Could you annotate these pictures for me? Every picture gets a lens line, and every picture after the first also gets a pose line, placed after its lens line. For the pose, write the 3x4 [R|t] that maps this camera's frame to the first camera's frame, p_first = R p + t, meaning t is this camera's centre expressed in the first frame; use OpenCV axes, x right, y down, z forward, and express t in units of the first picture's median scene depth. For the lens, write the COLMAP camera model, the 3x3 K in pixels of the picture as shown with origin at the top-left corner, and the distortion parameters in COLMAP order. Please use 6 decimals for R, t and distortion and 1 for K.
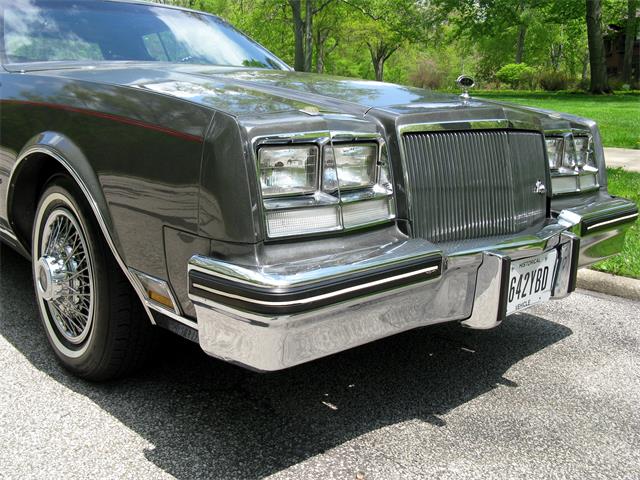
lens RADIAL K [[663.3, 0, 315.2], [0, 663.3, 229.4], [0, 0, 1]] dist [-0.203721, 0.232189]
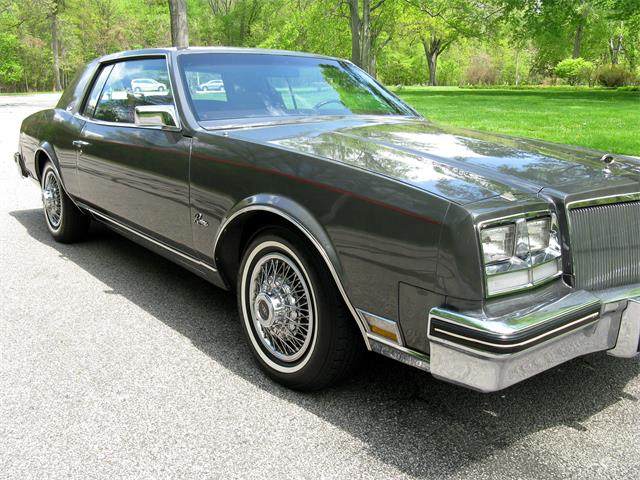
lens RADIAL K [[663.3, 0, 315.2], [0, 663.3, 229.4], [0, 0, 1]] dist [-0.203721, 0.232189]
pose [[0.997044, 0.010561, -0.076098, -0.264039], [-0.009850, 0.999904, 0.009711, -0.108943], [0.076194, -0.008933, 0.997053, -0.316118]]
